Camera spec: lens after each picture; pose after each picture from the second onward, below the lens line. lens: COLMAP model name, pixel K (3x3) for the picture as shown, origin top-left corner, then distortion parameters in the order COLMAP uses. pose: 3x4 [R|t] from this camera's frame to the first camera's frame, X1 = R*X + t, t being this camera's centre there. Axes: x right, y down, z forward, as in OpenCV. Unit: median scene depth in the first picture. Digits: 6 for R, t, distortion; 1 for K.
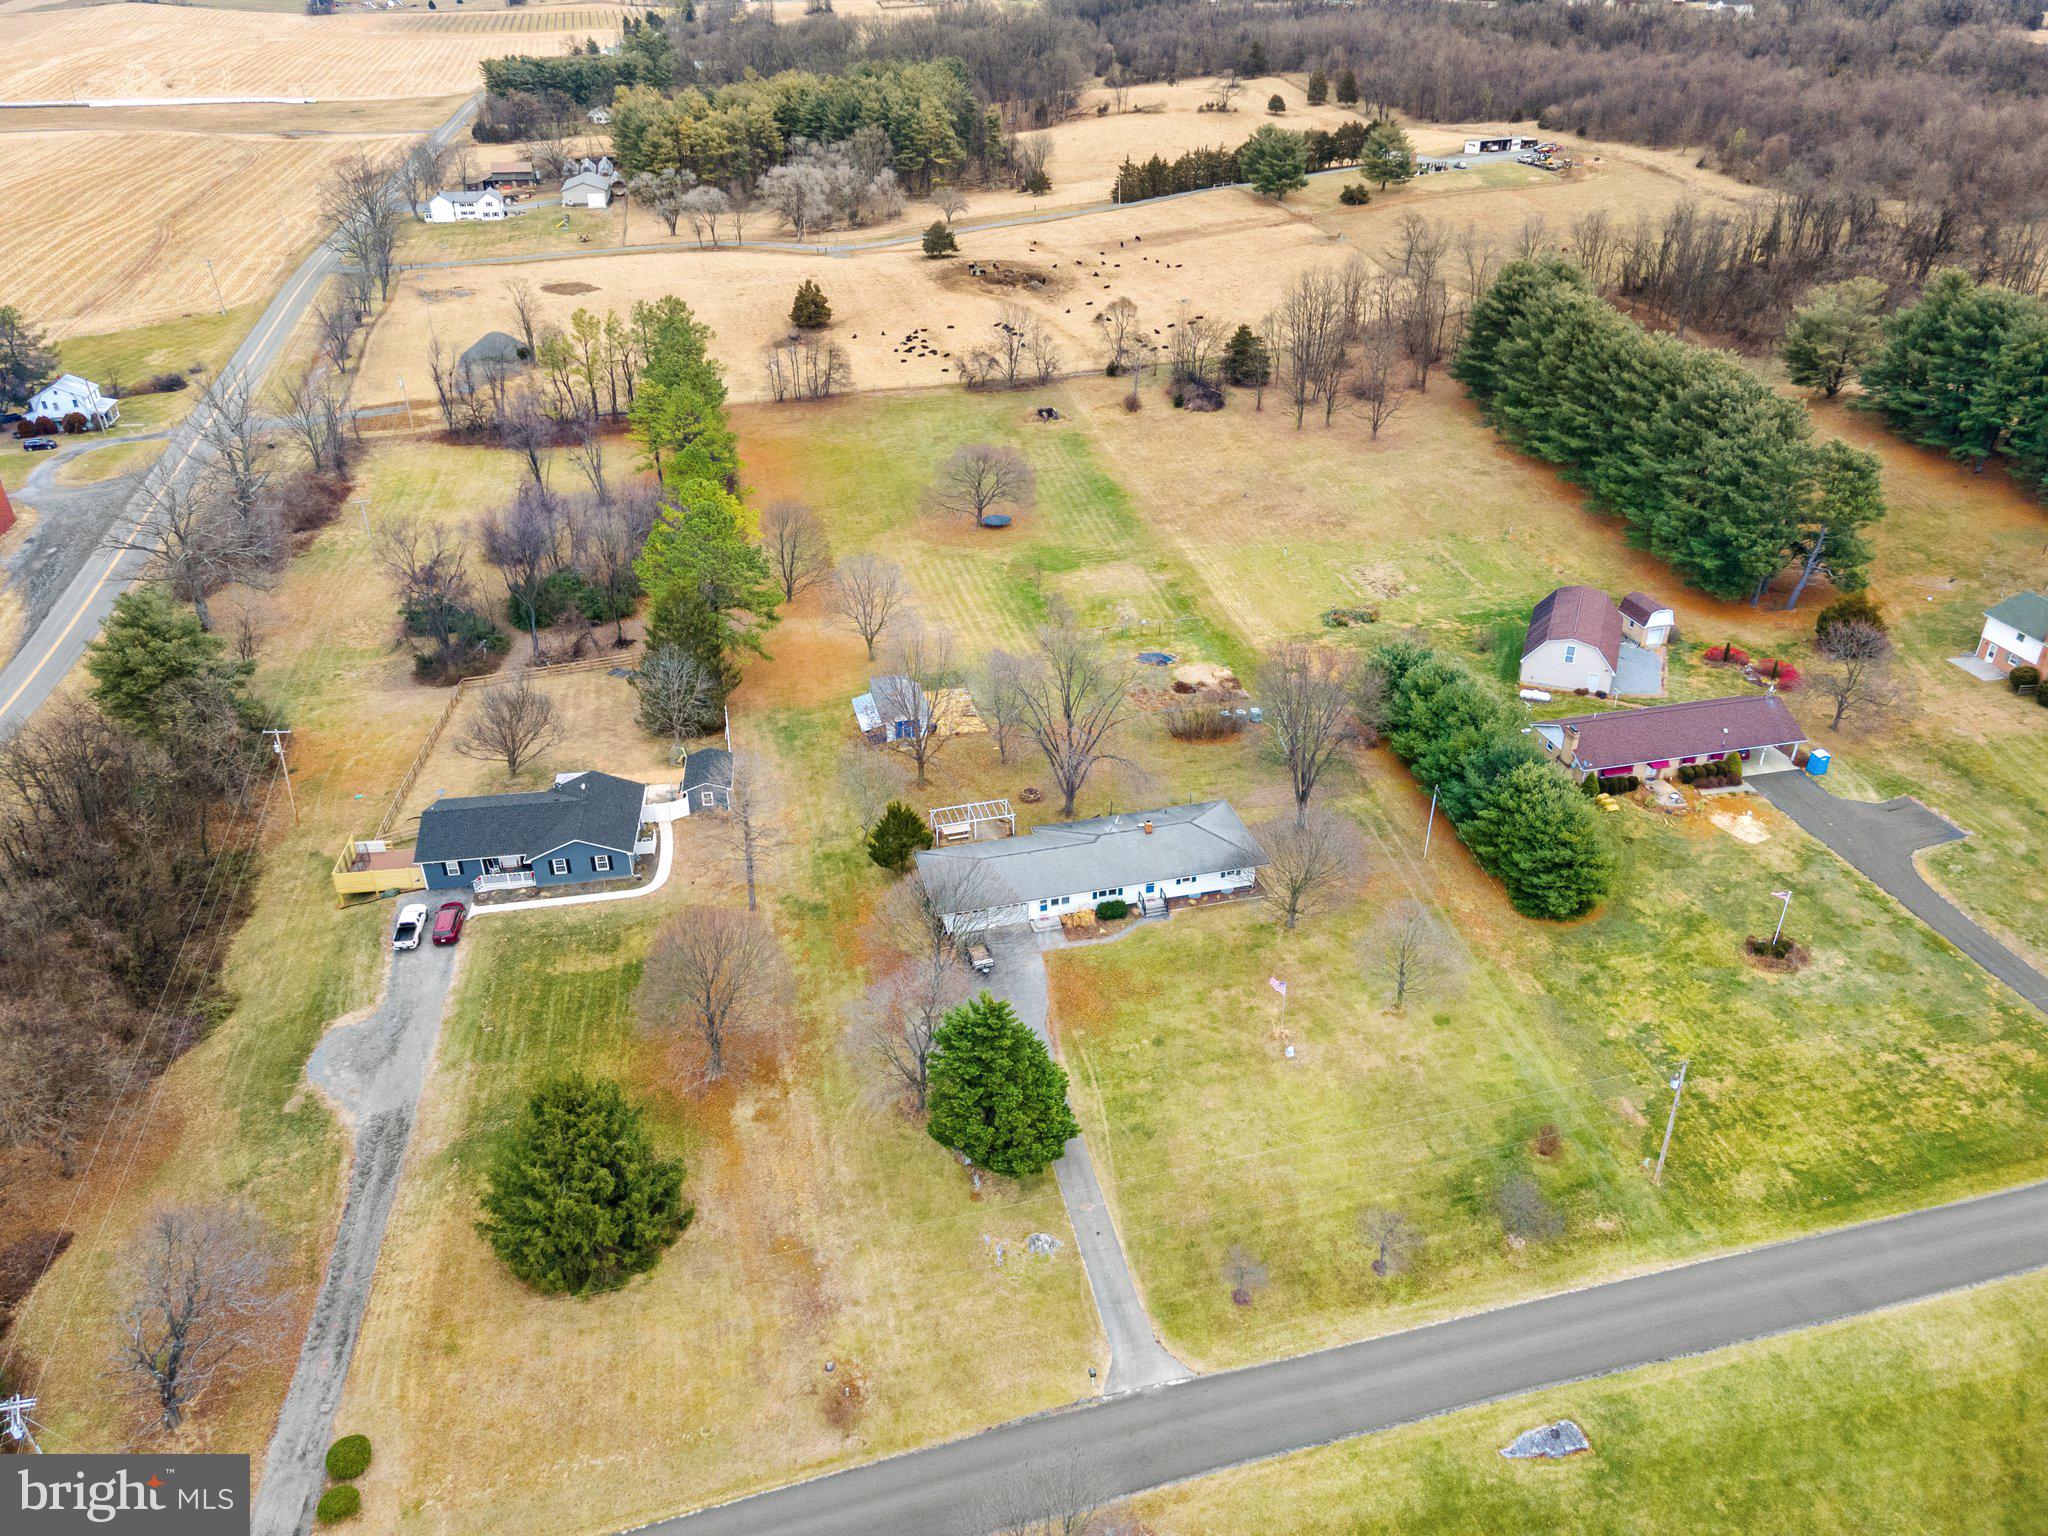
lens RADIAL K [[1494.3, 0, 1030.7], [0, 1494.3, 766.3], [0, 0, 1]] dist [0.052958, -0.005306]
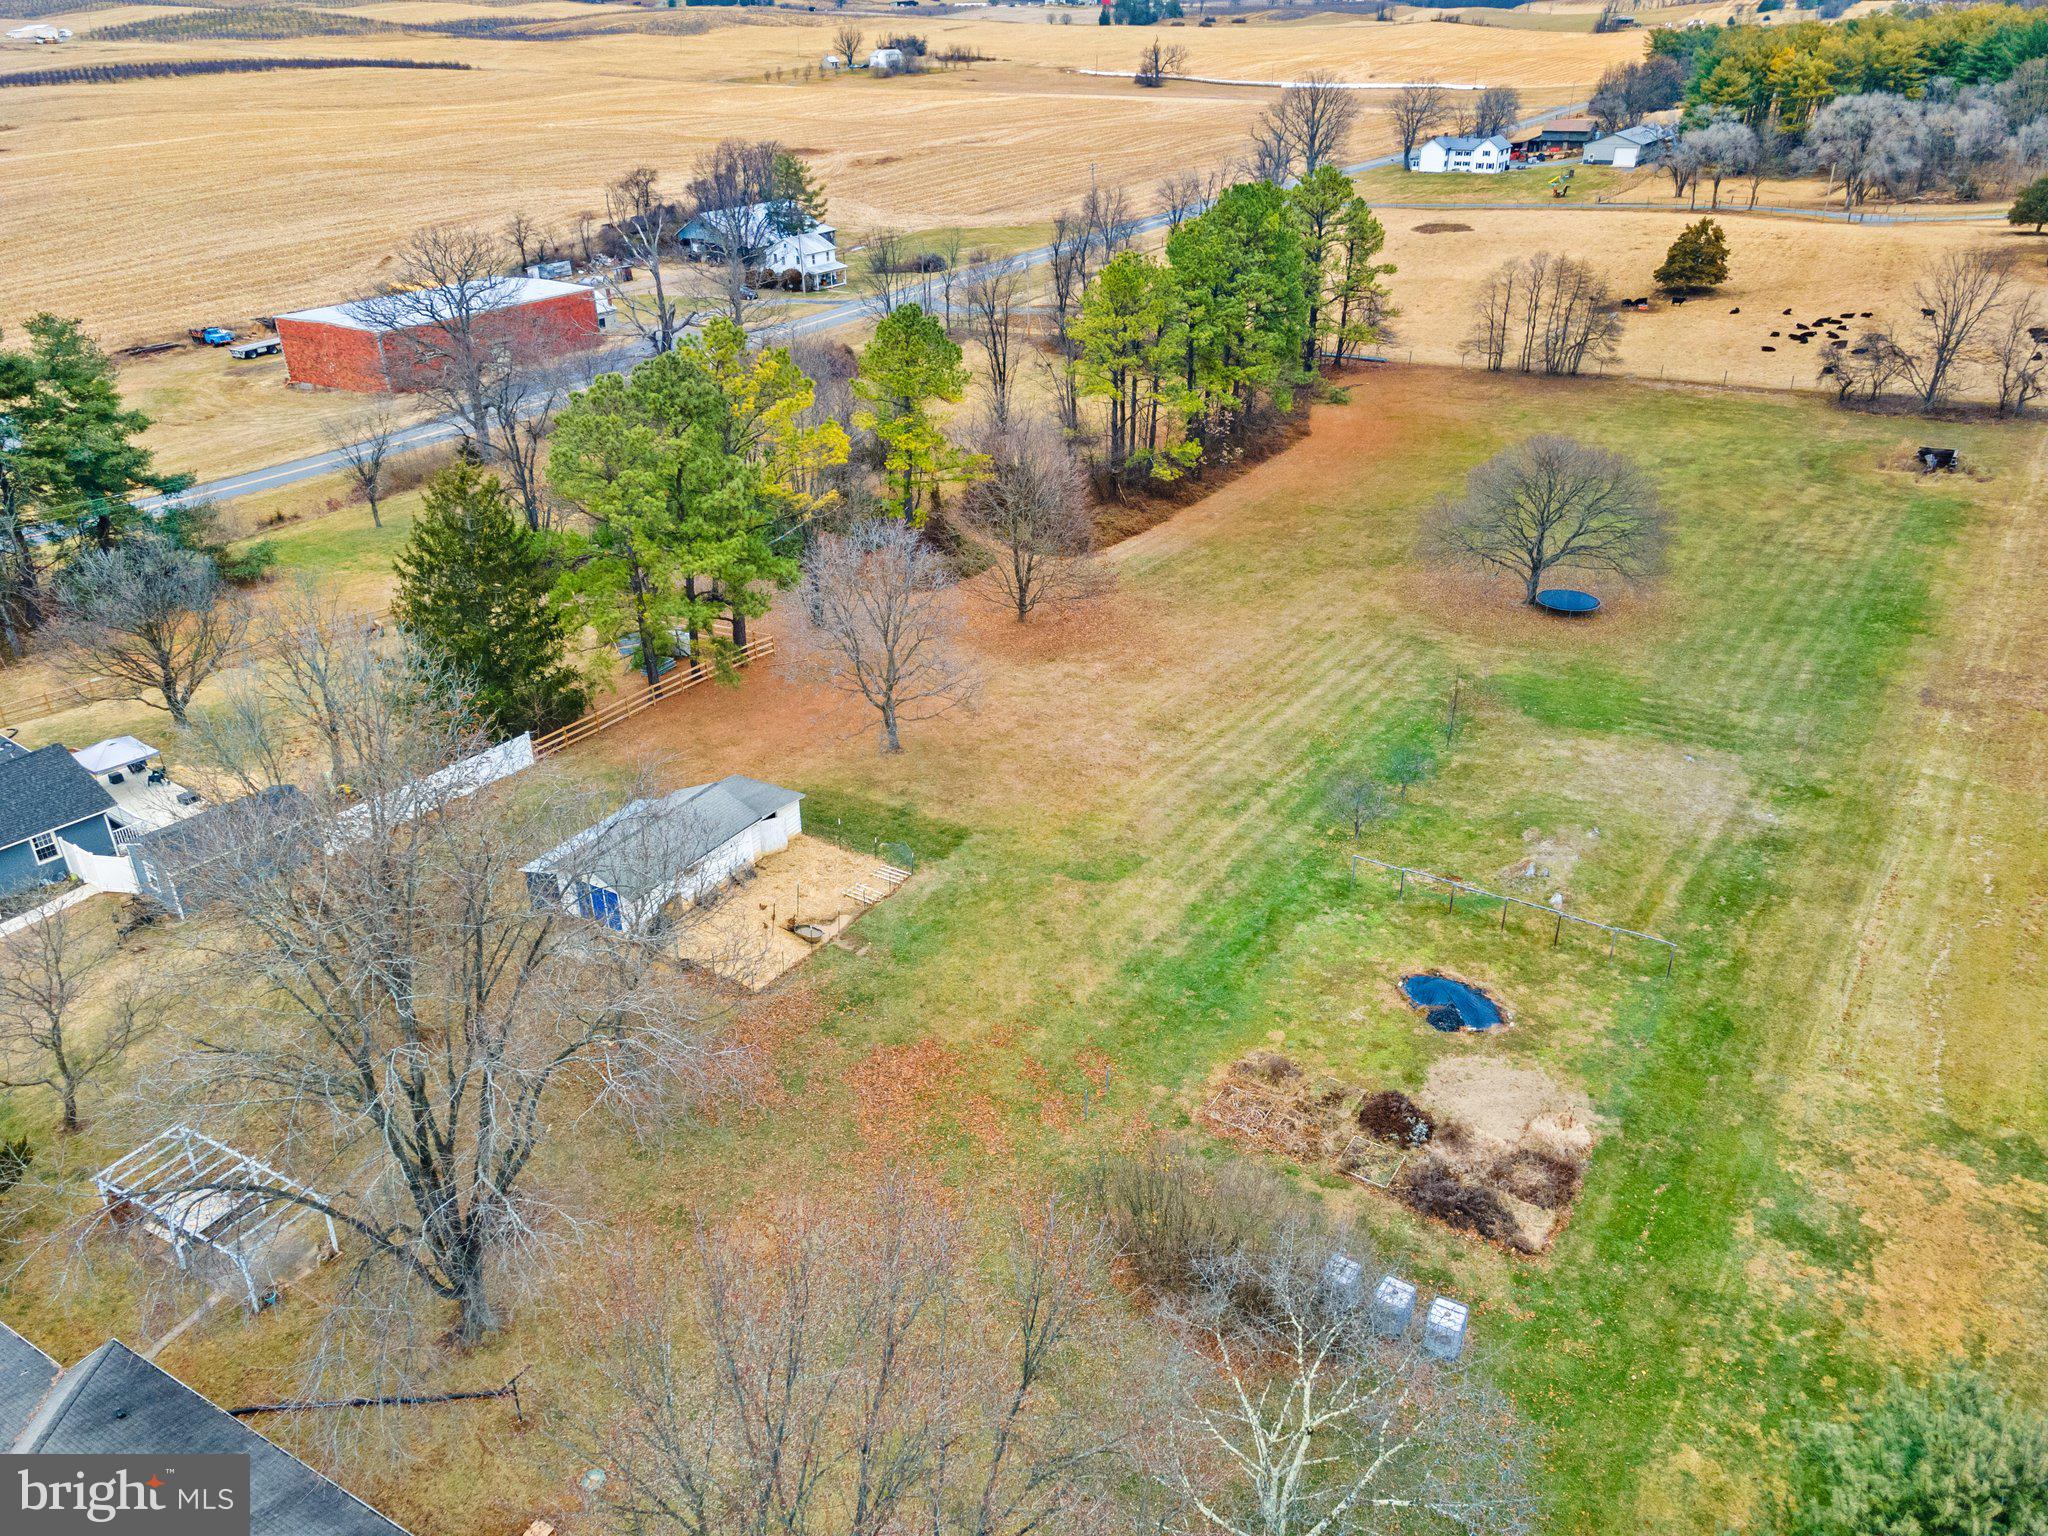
lens RADIAL K [[1494.3, 0, 1030.3], [0, 1494.3, 754.7], [0, 0, 1]] dist [0.052958, -0.005306]
pose [[0.705644, 0.316555, -0.633924, 0.266356], [-0.343613, 0.935297, 0.084560, -0.147486], [0.619675, 0.158155, 0.768759, 0.780368]]
